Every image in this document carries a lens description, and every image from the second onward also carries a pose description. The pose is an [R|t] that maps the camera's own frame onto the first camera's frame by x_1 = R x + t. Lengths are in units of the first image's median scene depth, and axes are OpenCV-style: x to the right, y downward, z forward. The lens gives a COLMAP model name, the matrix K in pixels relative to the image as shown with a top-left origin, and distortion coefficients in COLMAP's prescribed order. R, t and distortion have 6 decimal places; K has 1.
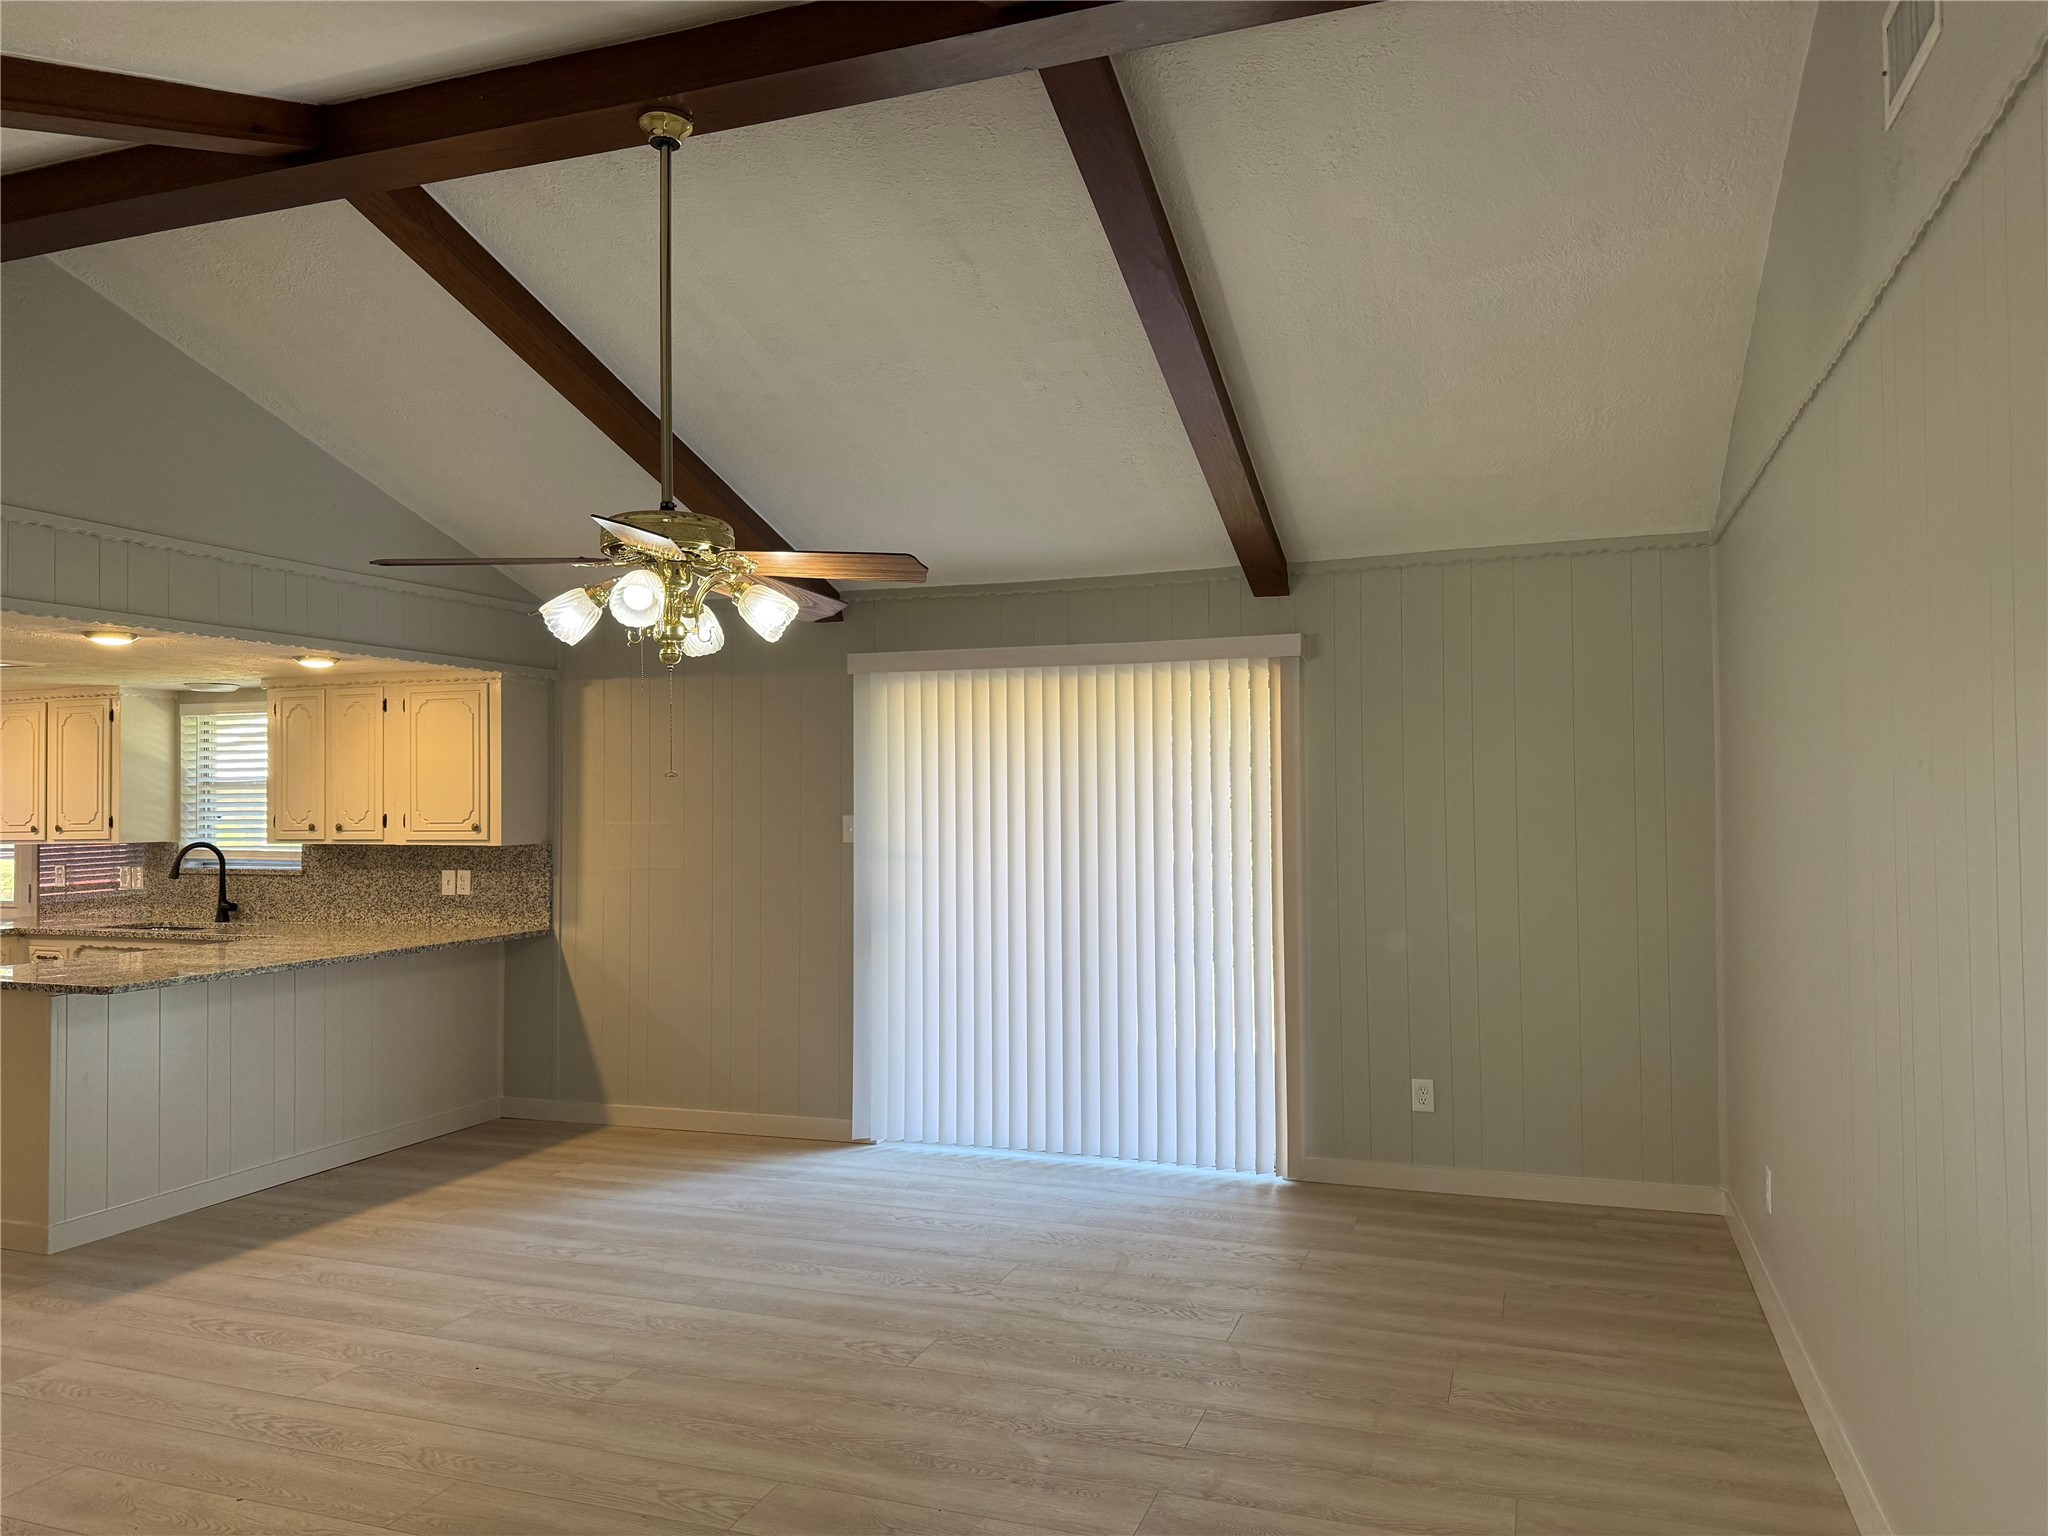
lens RADIAL K [[1423.8, 0, 1027.8], [0, 1423.8, 776.5], [0, 0, 1]] dist [0.081427, -0.079216]
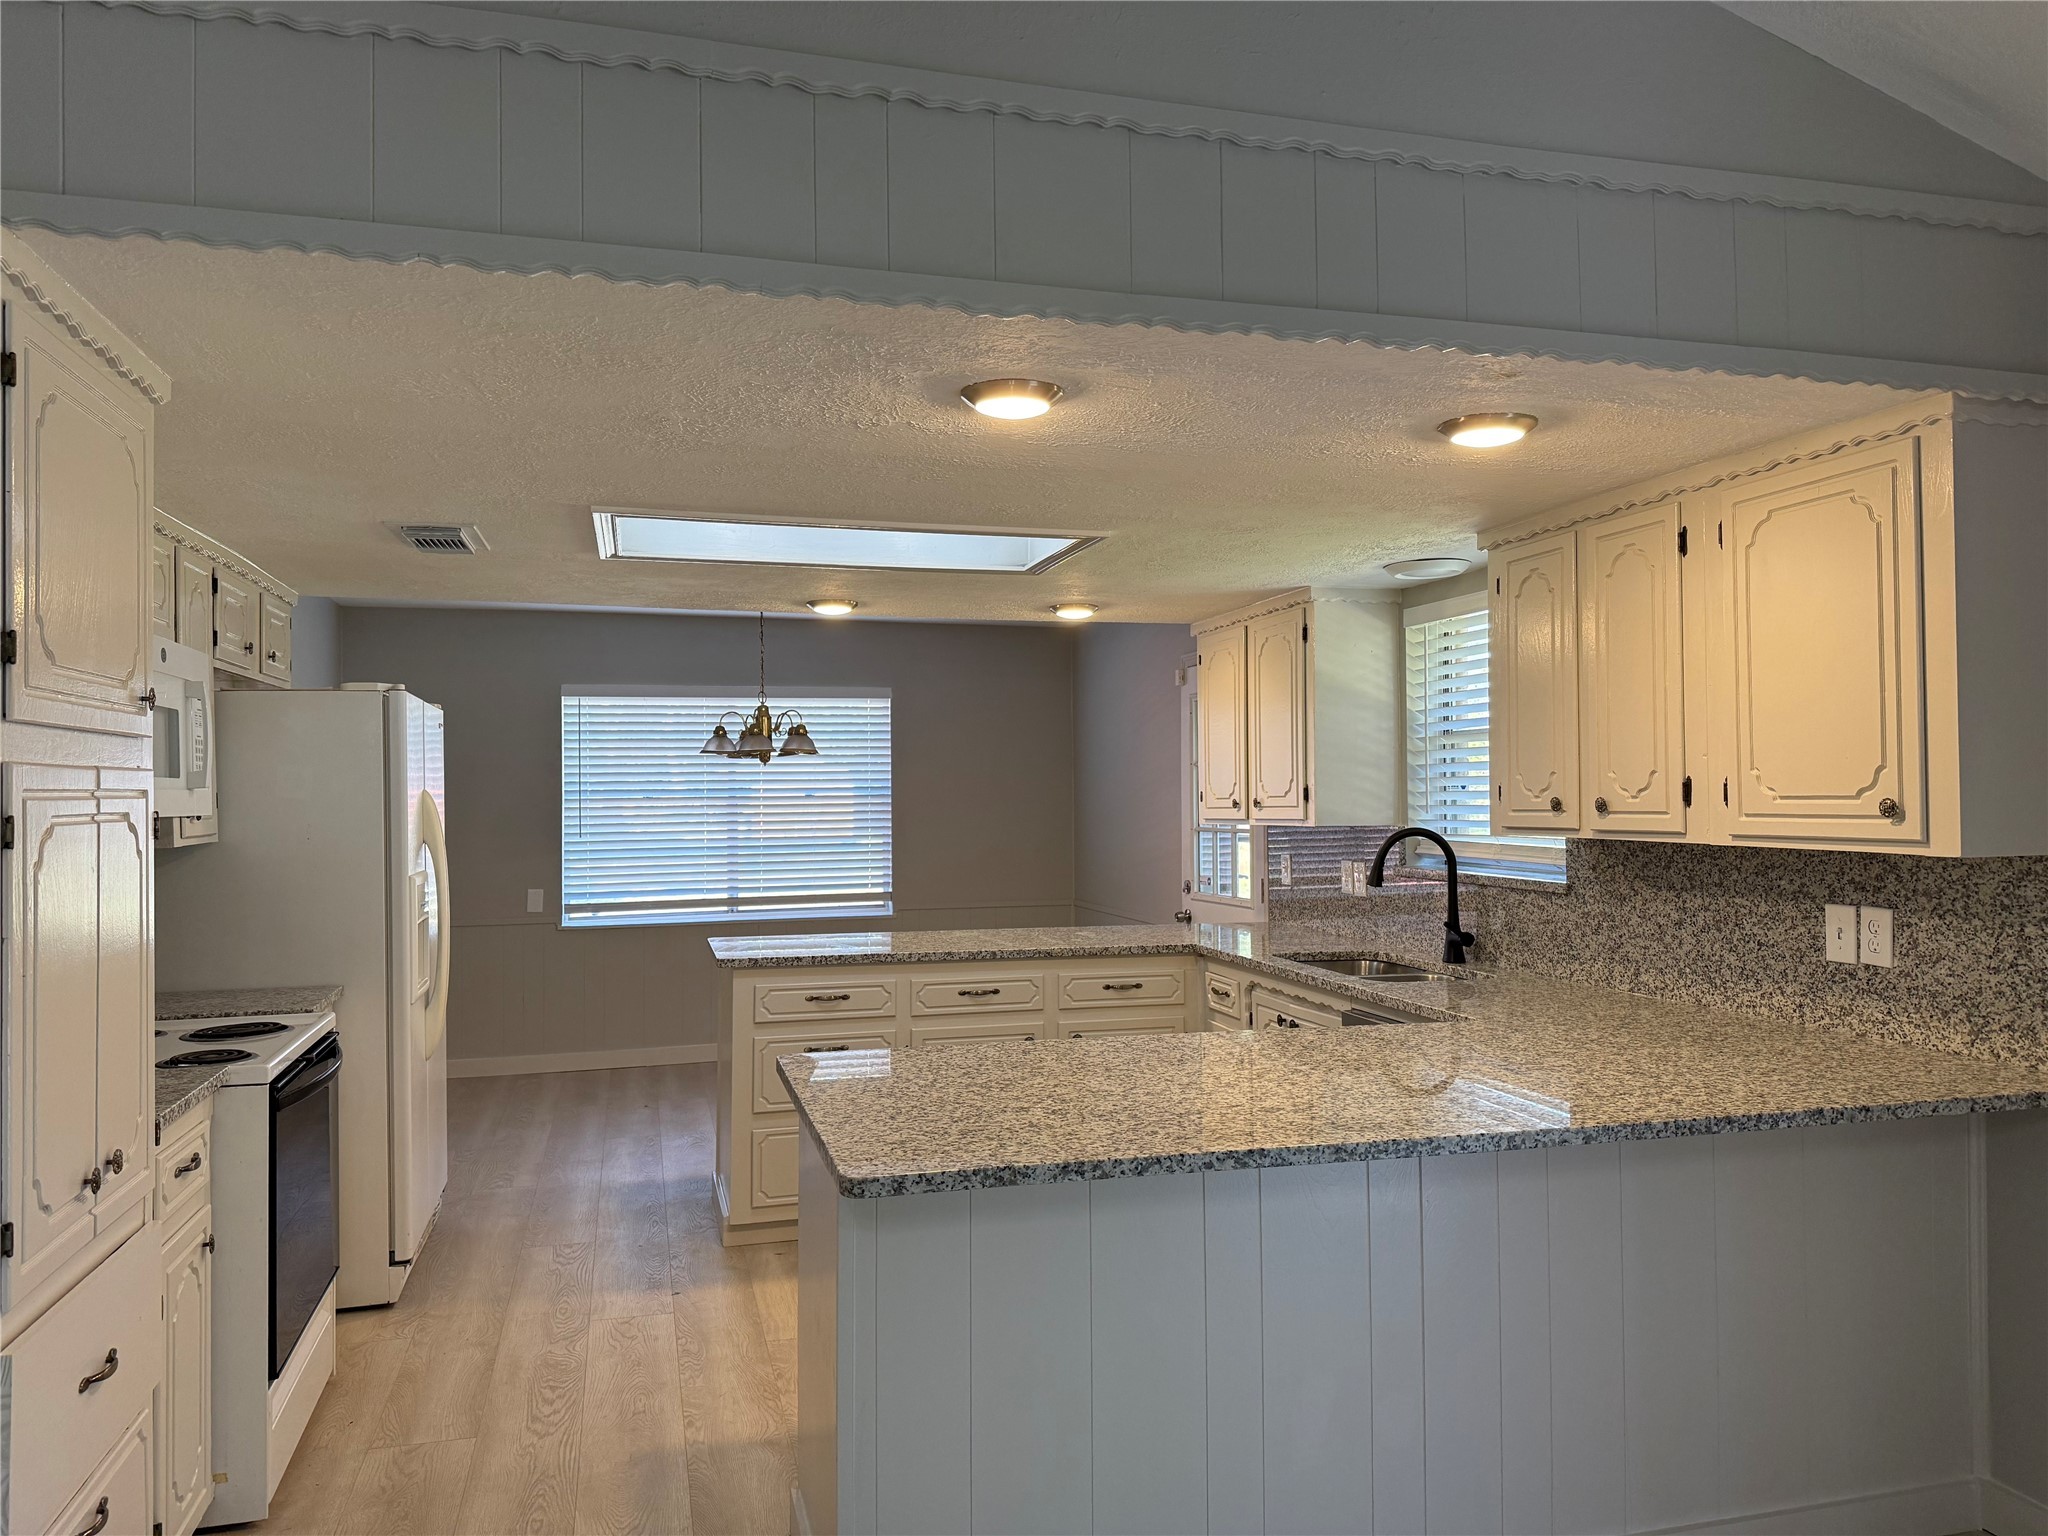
lens RADIAL K [[1423.8, 0, 1011.6], [0, 1423.8, 775.7], [0, 0, 1]] dist [0.081427, -0.079216]
pose [[0.567977, -0.008657, -0.822999, -0.182370], [0.018606, 0.999824, 0.002324, 0.019863], [0.822834, -0.016632, 0.568038, 0.544520]]
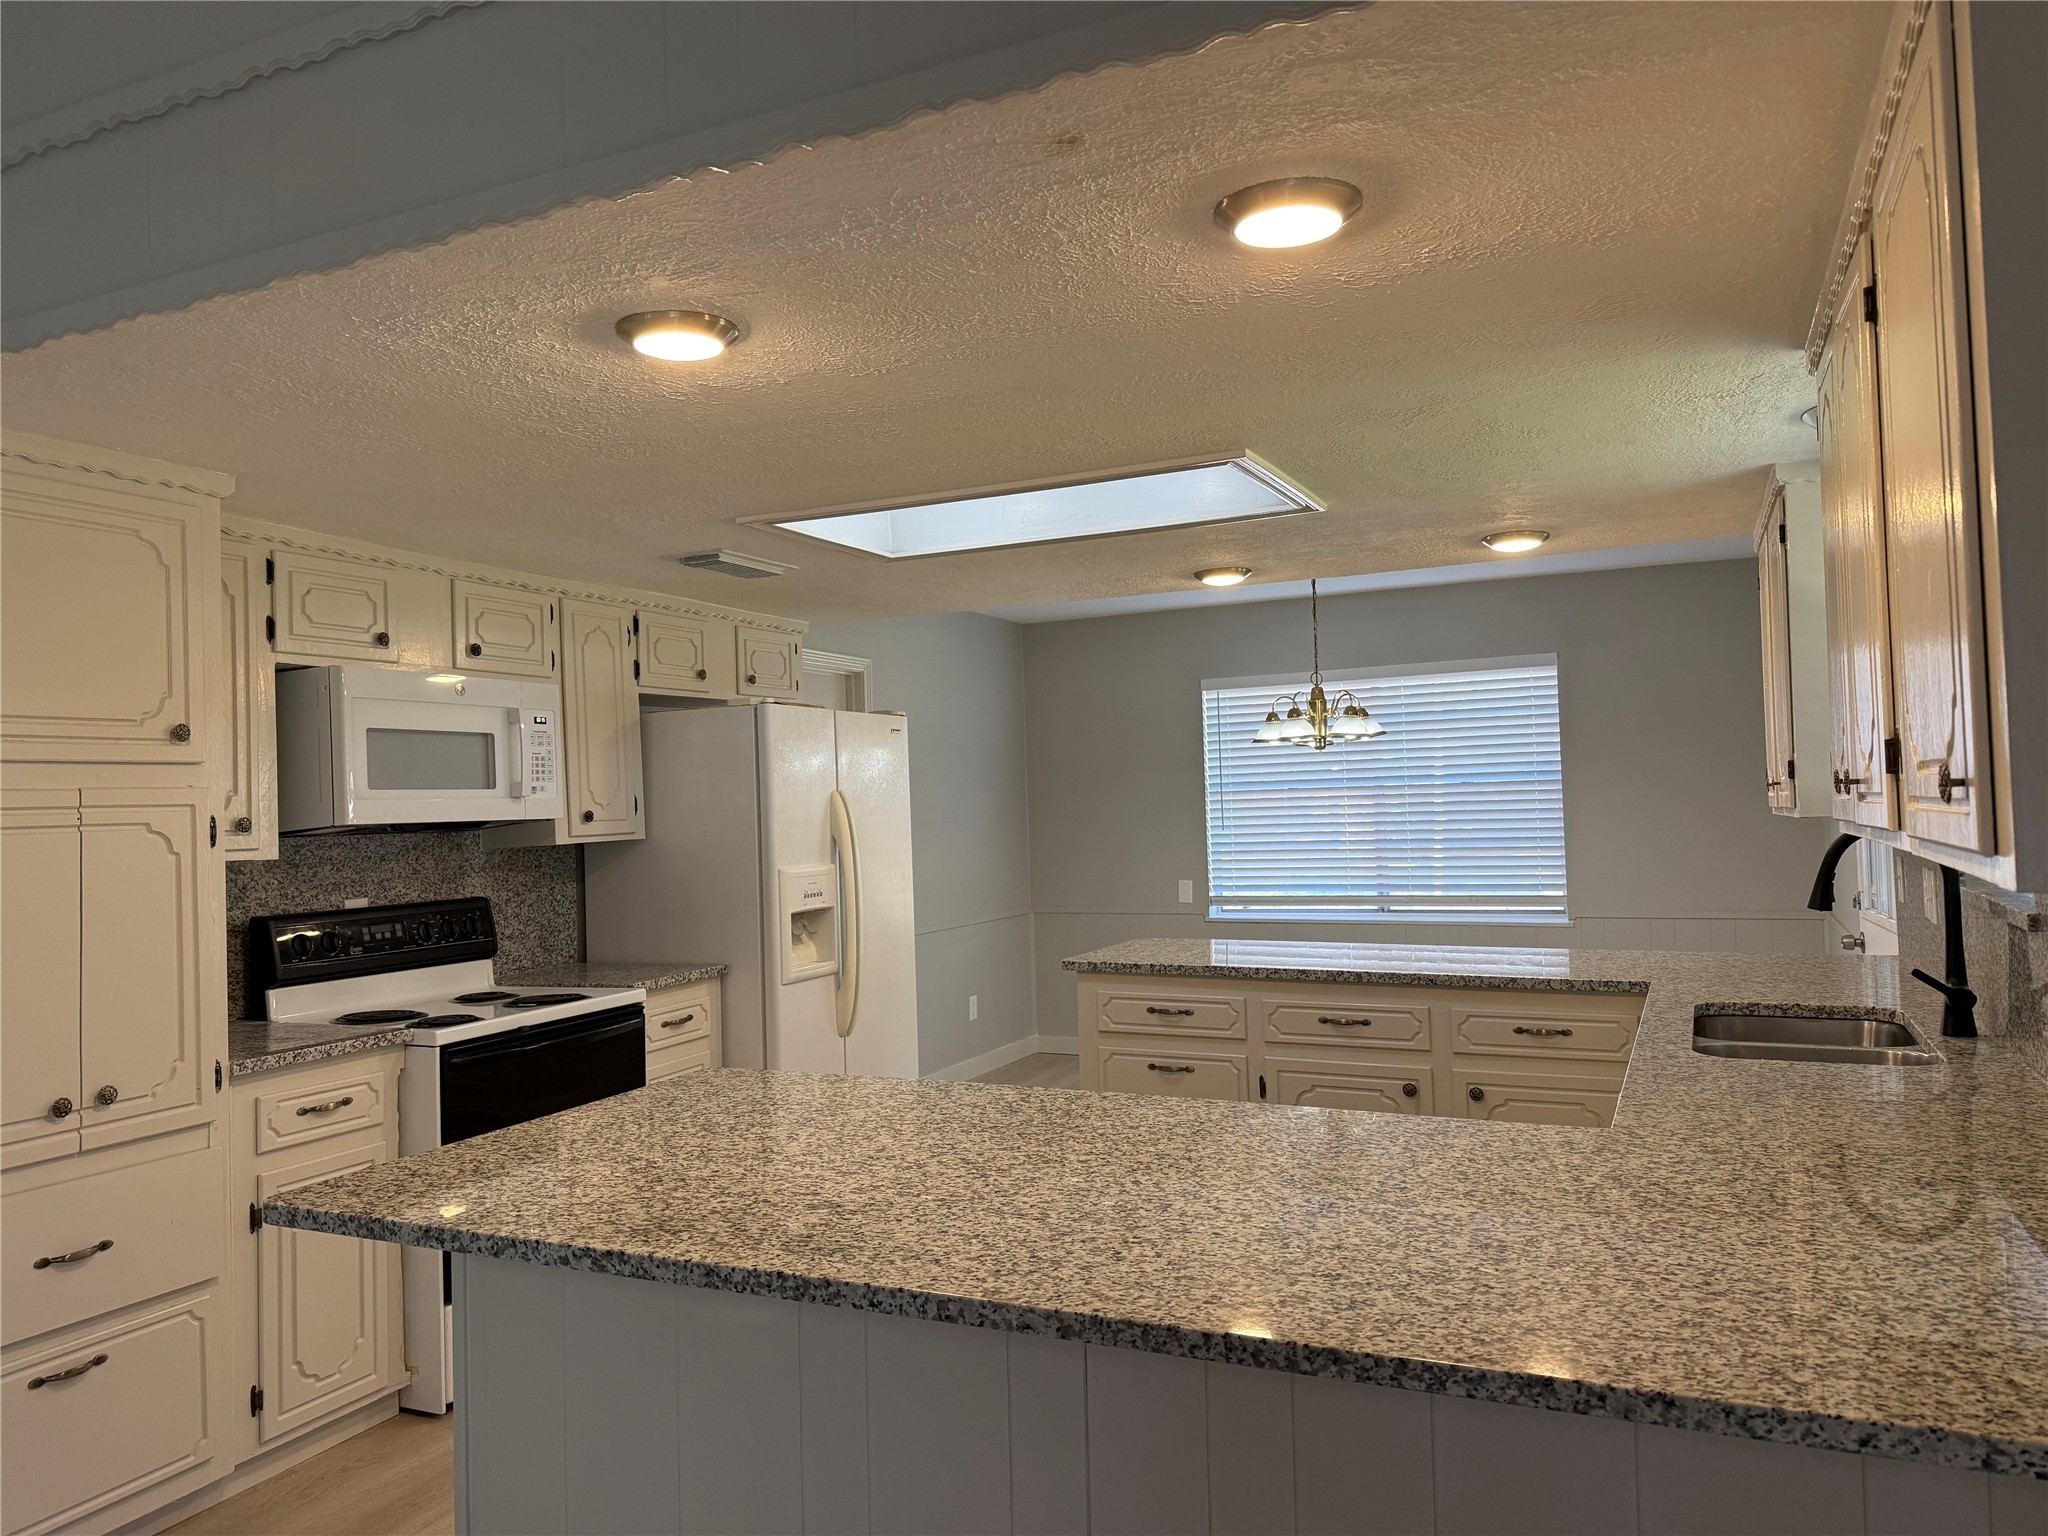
lens RADIAL K [[1423.8, 0, 1031.9], [0, 1423.8, 762.9], [0, 0, 1]] dist [0.081427, -0.079216]
pose [[-0.107090, -0.015172, -0.994134, -0.169970], [0.048013, 0.998638, -0.020413, 0.026624], [0.993089, -0.049918, -0.106216, 0.837441]]
